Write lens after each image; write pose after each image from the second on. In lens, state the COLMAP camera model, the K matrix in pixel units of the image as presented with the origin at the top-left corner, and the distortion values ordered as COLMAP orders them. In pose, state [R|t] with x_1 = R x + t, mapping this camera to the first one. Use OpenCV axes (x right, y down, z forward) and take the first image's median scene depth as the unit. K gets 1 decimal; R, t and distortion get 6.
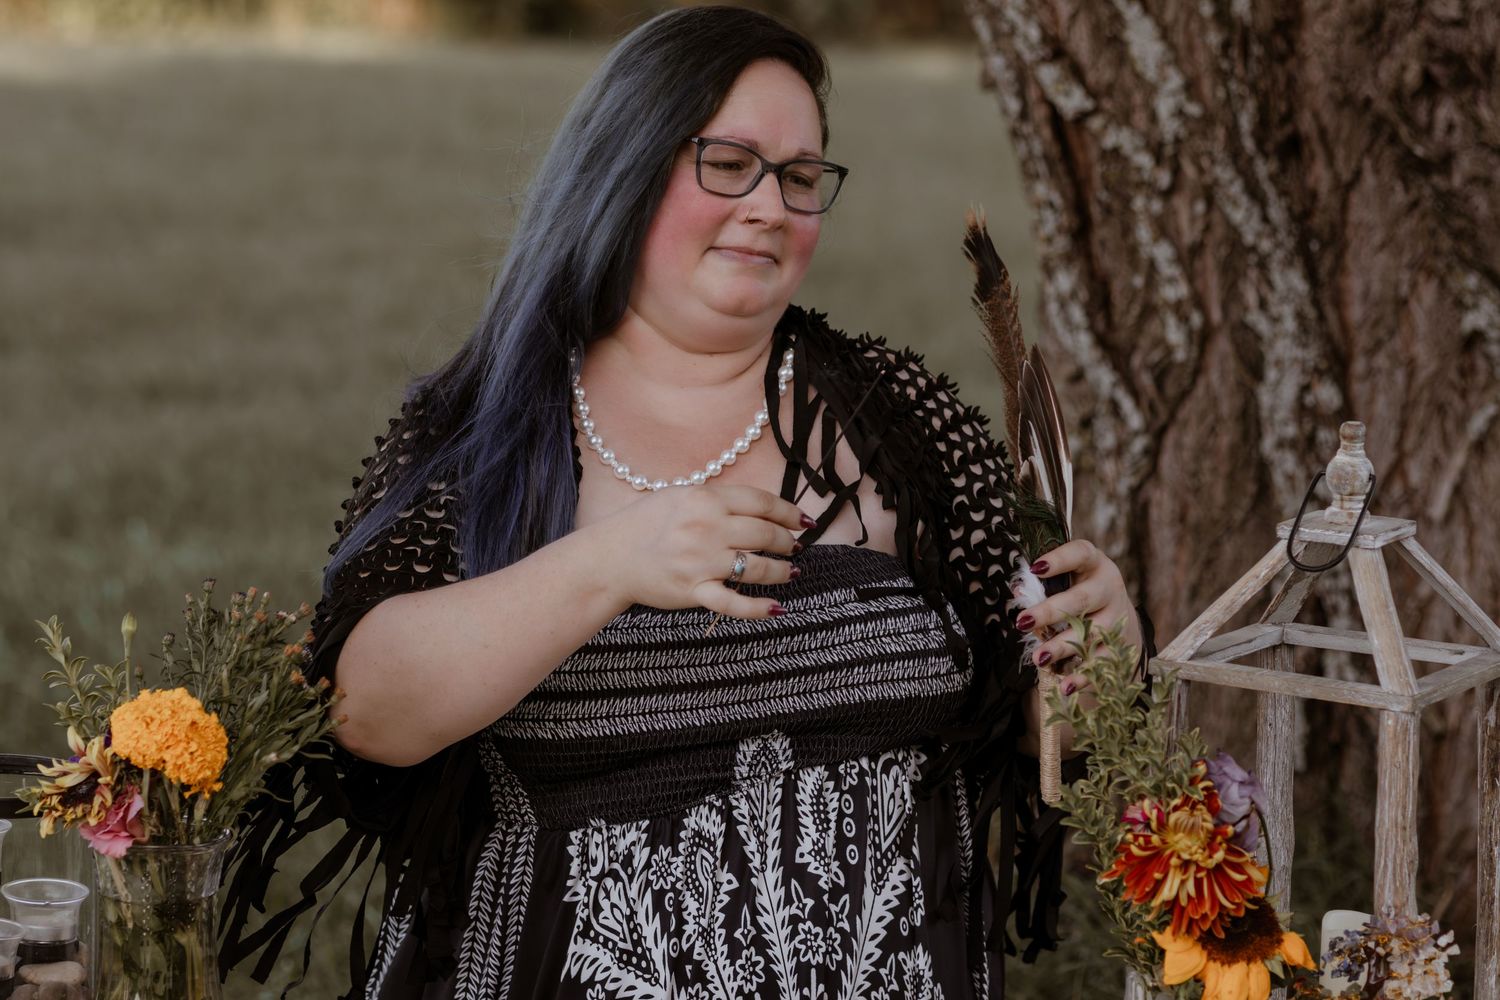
lens RADIAL K [[6964.2, 0, 703.3], [0, 6964.2, 662.2], [0, 0, 1]] dist [0.105373, 0.000000]
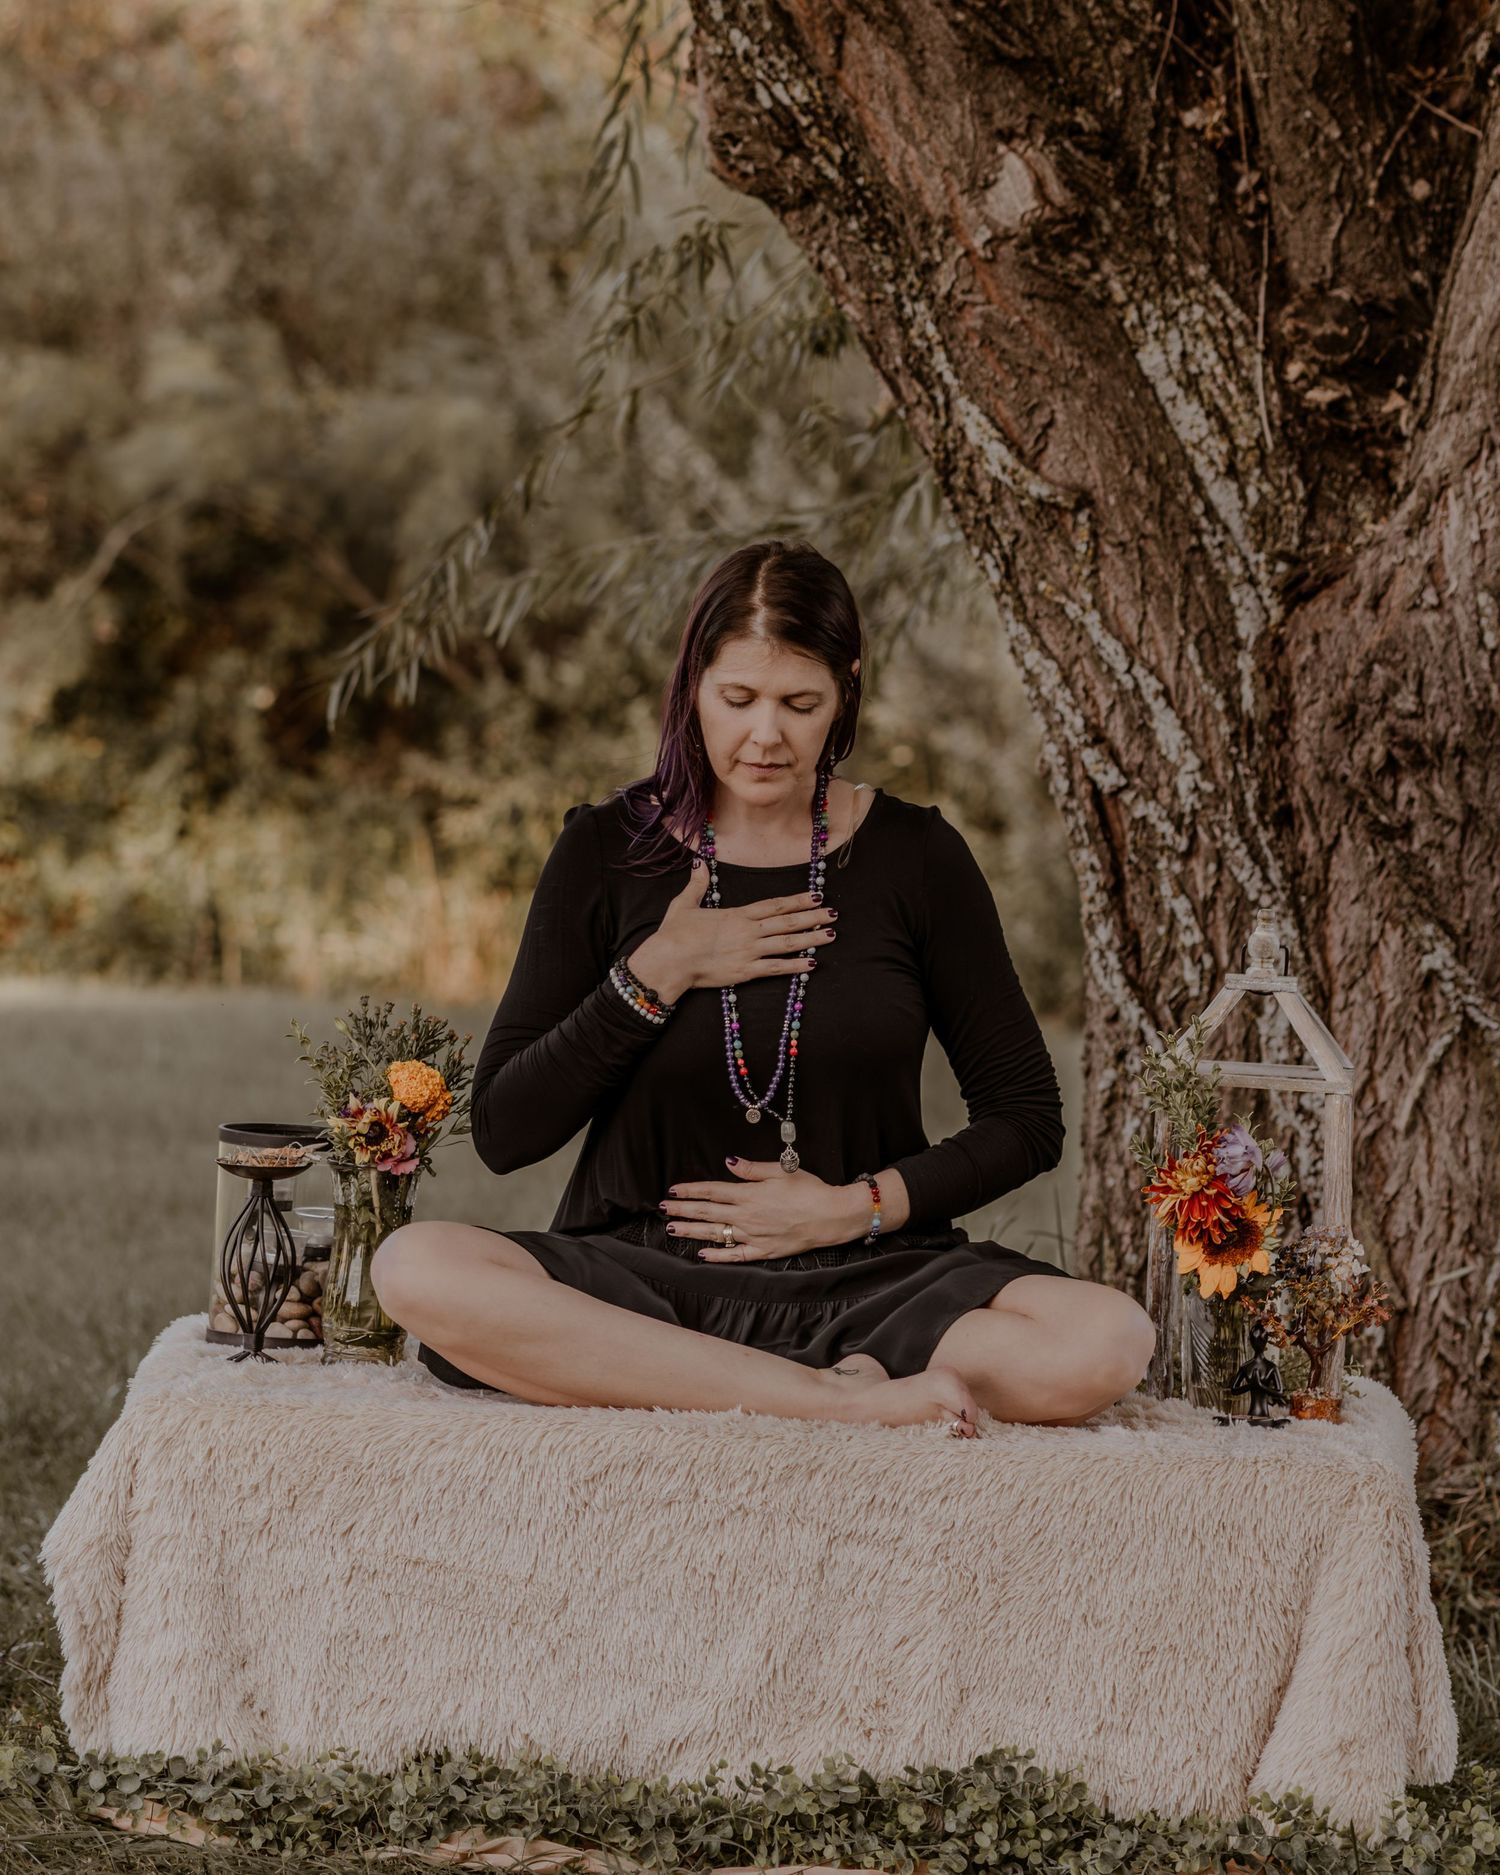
lens RADIAL K [[13248.6, 0, 696.4], [0, 13248.6, 862.5], [0, 0, 1]] dist [0.710417, 0.000000]
pose [[0.999177, 0.028759, -0.028608, 0.047776], [-0.032235, 0.991044, -0.129590, 0.236340], [0.024625, 0.130406, 0.991155, -1.292721]]
